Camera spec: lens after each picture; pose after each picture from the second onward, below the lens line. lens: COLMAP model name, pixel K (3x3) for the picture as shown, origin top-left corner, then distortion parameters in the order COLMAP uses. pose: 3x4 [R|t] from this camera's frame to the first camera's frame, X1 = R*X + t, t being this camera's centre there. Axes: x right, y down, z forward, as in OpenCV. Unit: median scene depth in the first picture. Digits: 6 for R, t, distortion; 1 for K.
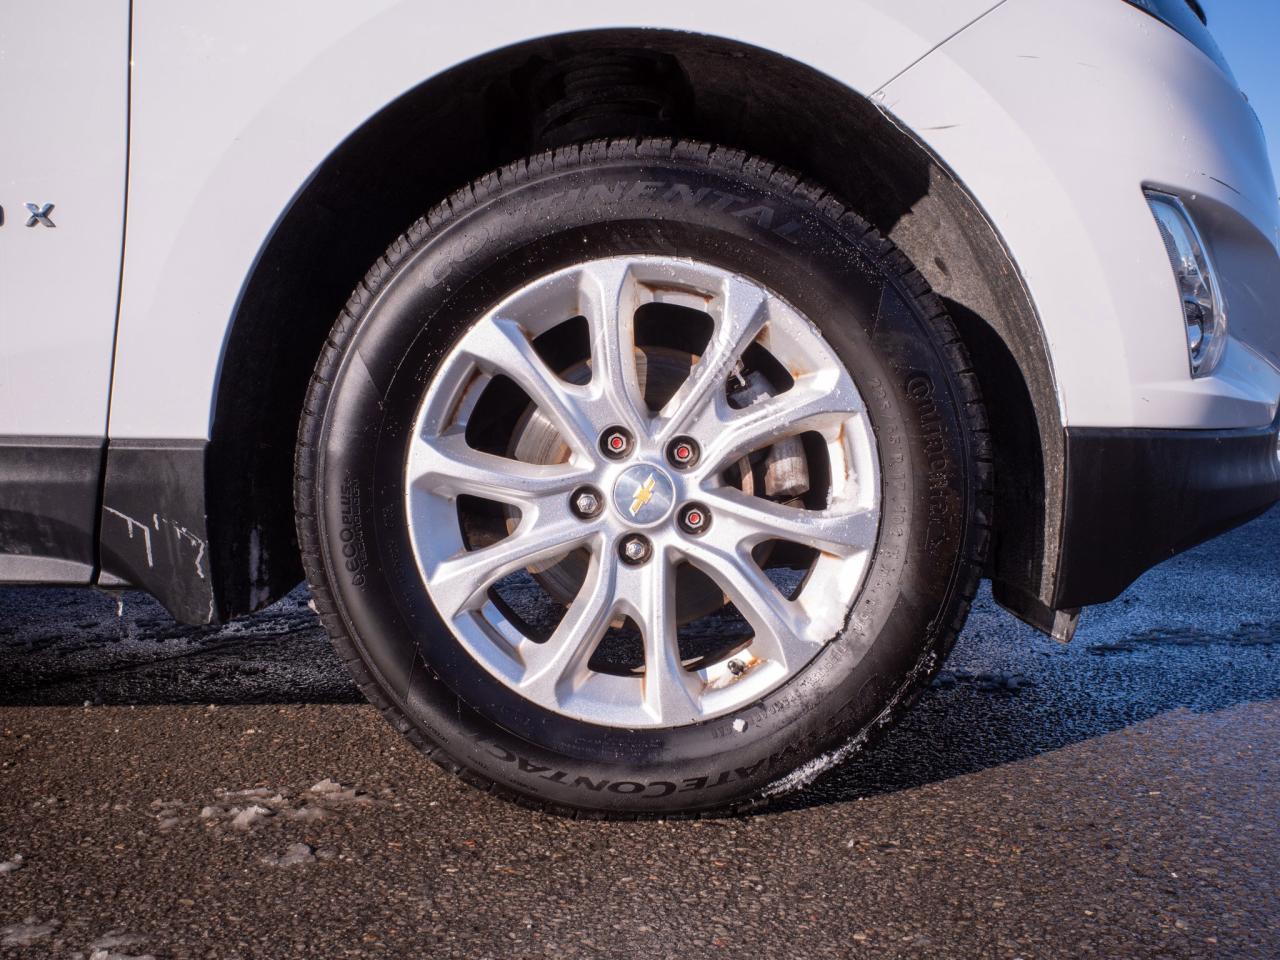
lens RADIAL K [[1330.9, 0, 643.3], [0, 1330.9, 485.1], [0, 0, 1]] dist [-0.047725, 0.000000]
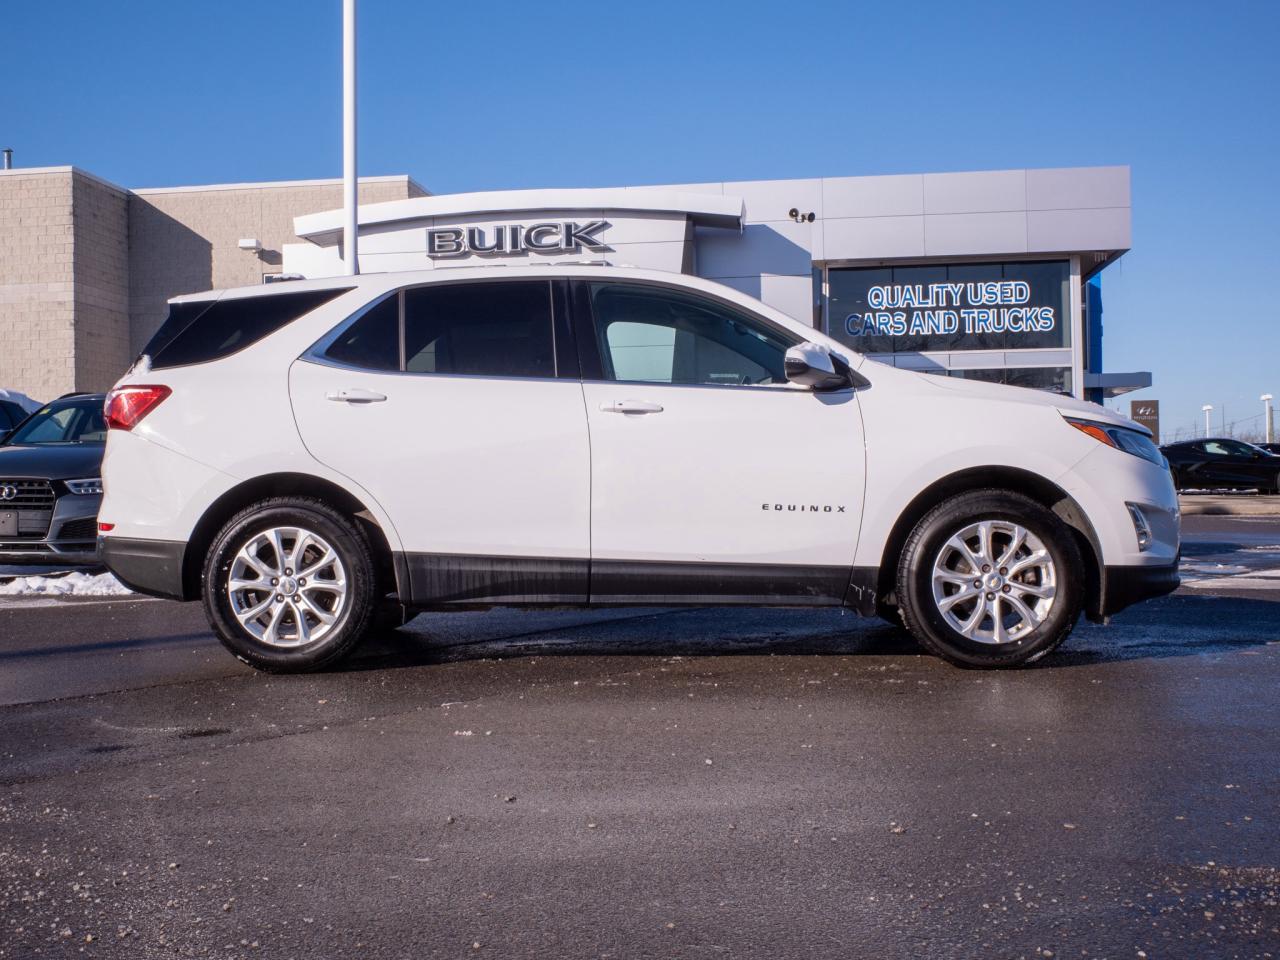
lens RADIAL K [[1330.9, 0, 636.4], [0, 1330.9, 476.9], [0, 0, 1]] dist [-0.047725, 0.000000]
pose [[0.998129, 0.007992, -0.060621, -0.793162], [-0.012851, 0.996696, -0.080200, 0.024503], [0.059780, 0.080829, 0.994934, -2.866833]]
